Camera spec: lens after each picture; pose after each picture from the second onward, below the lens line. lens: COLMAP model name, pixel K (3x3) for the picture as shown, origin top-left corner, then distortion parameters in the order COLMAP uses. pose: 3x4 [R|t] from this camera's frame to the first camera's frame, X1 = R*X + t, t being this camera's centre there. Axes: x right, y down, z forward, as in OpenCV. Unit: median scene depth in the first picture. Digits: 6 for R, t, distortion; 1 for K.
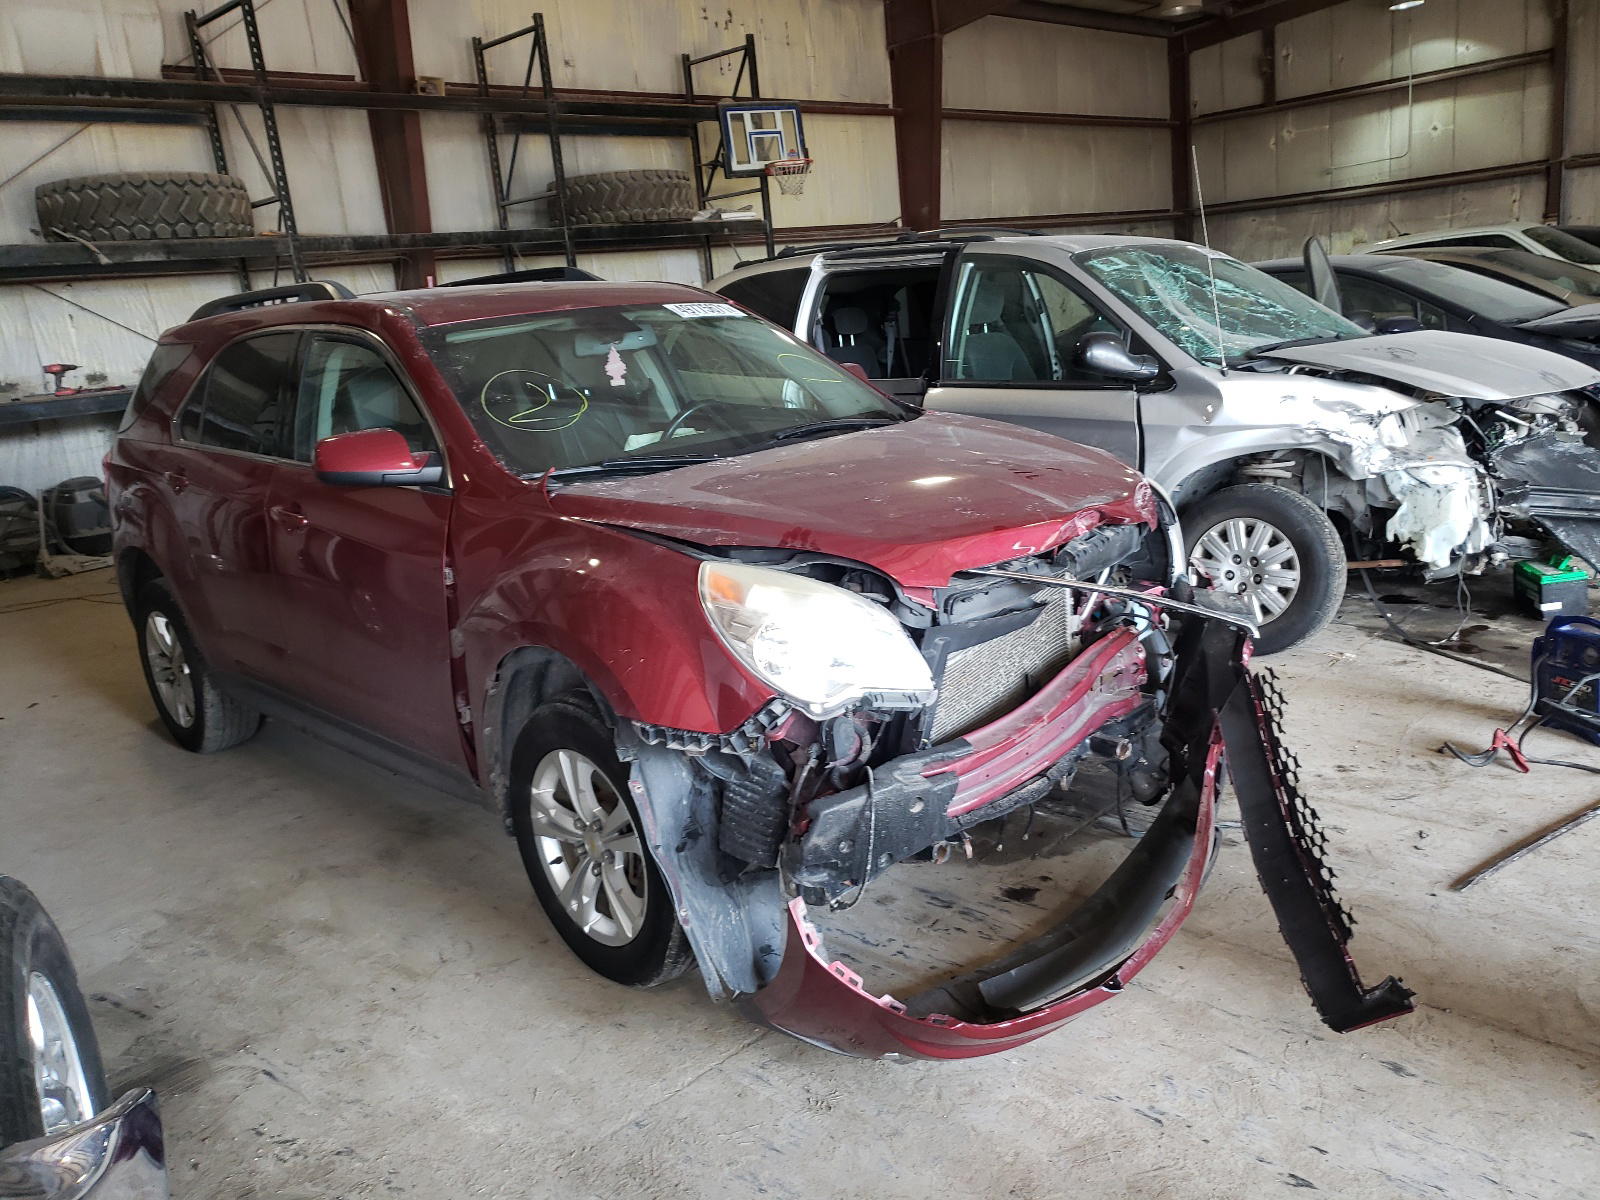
lens RADIAL K [[1257.2, 0, 800.0], [0, 1257.2, 600.0], [0, 0, 1]] dist [0.007312, 0.007339]
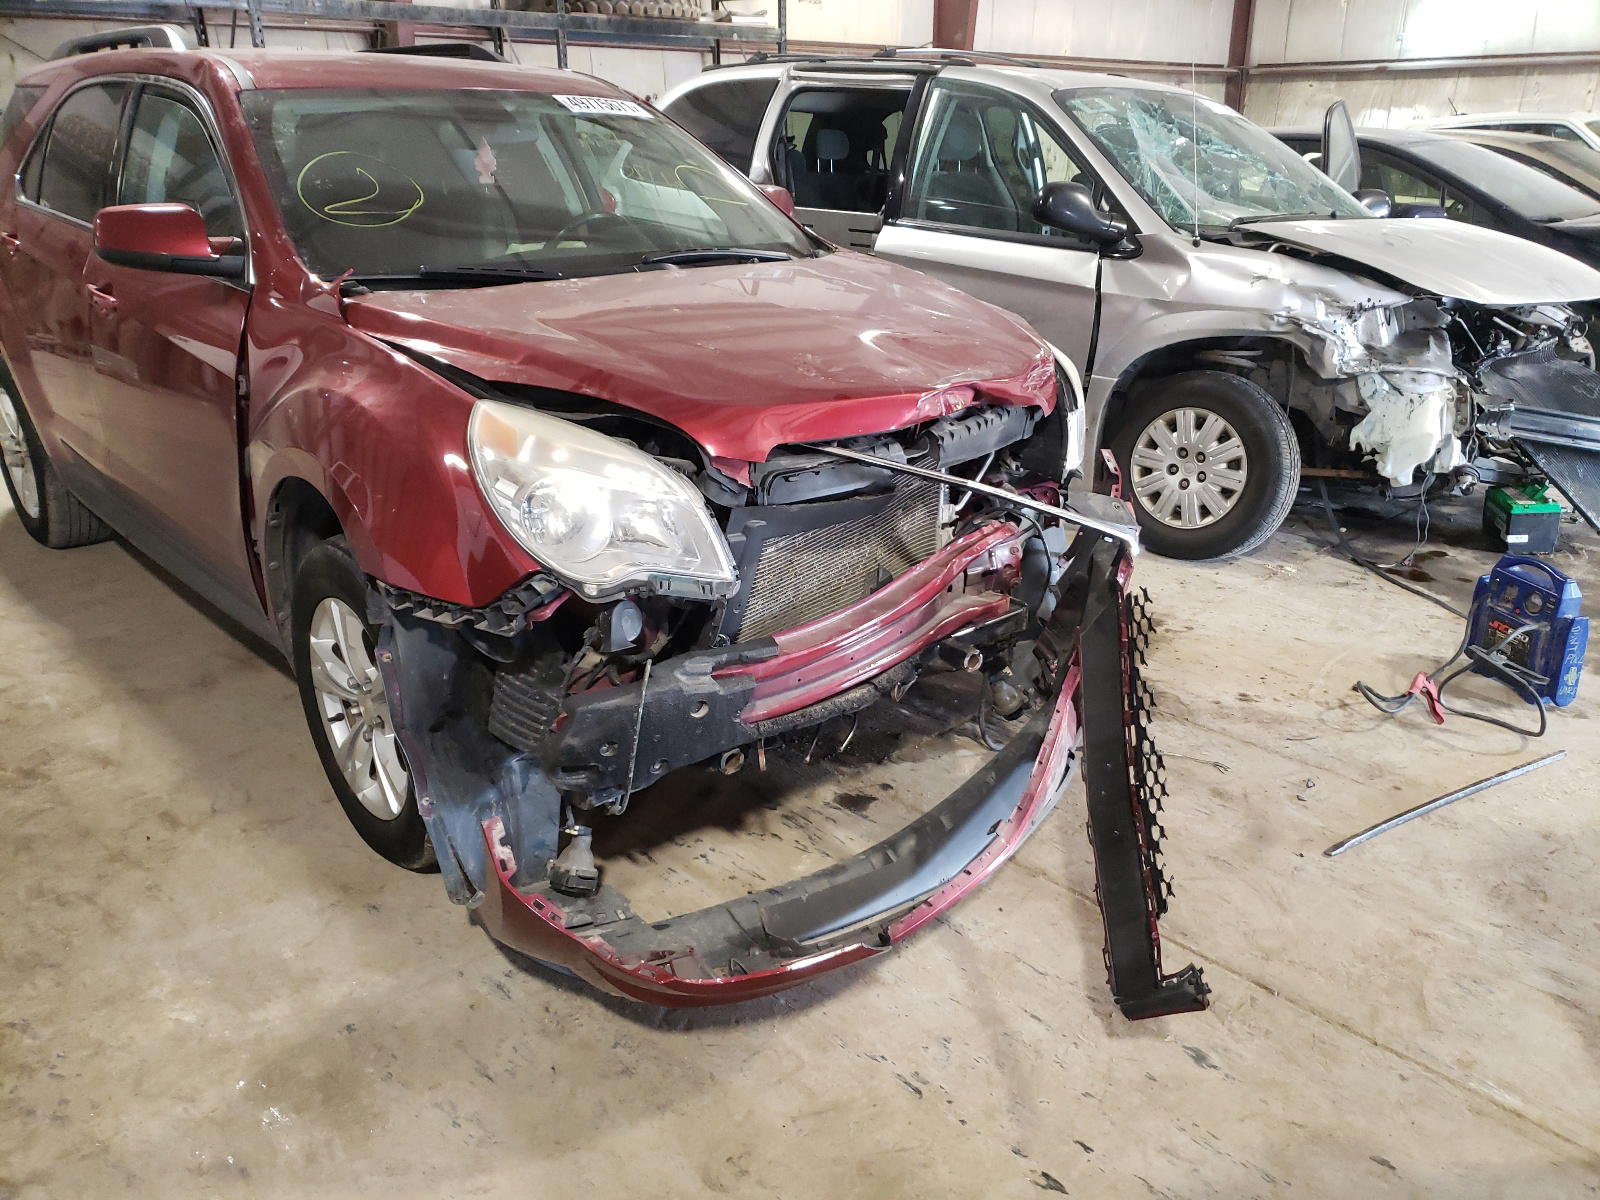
lens RADIAL K [[1274.7, 0, 799.4], [0, 1274.7, 573.4], [0, 0, 1]] dist [0.008354, -0.003047]
pose [[0.994894, 0.100912, 0.001492, 0.099543], [-0.100513, 0.989415, 0.104668, -0.018821], [0.009086, -0.104284, 0.994506, 0.089296]]
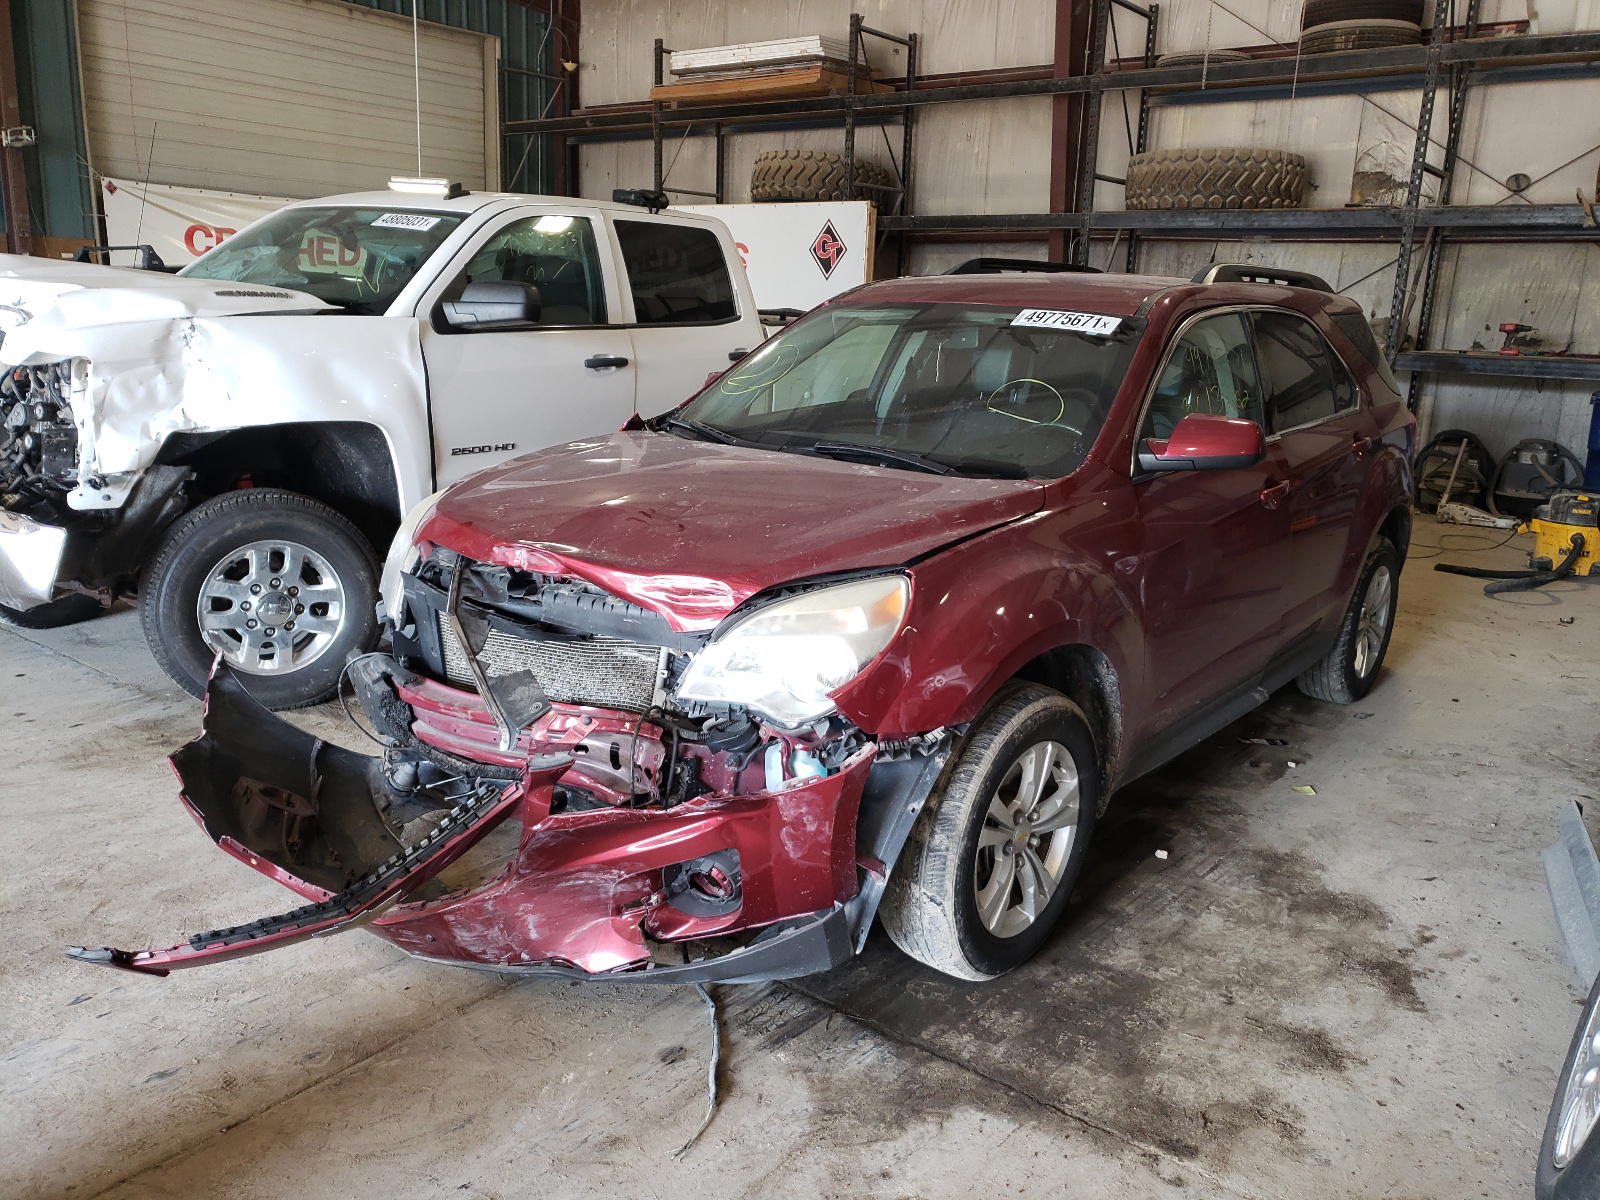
lens RADIAL K [[1257.2, 0, 800.0], [0, 1257.2, 600.0], [0, 0, 1]] dist [0.007312, 0.007339]
pose [[0.099401, 0.327852, -0.939485, 0.867997], [-0.269684, 0.917699, 0.291716, -0.275442], [0.957805, 0.224368, 0.179637, 0.773179]]
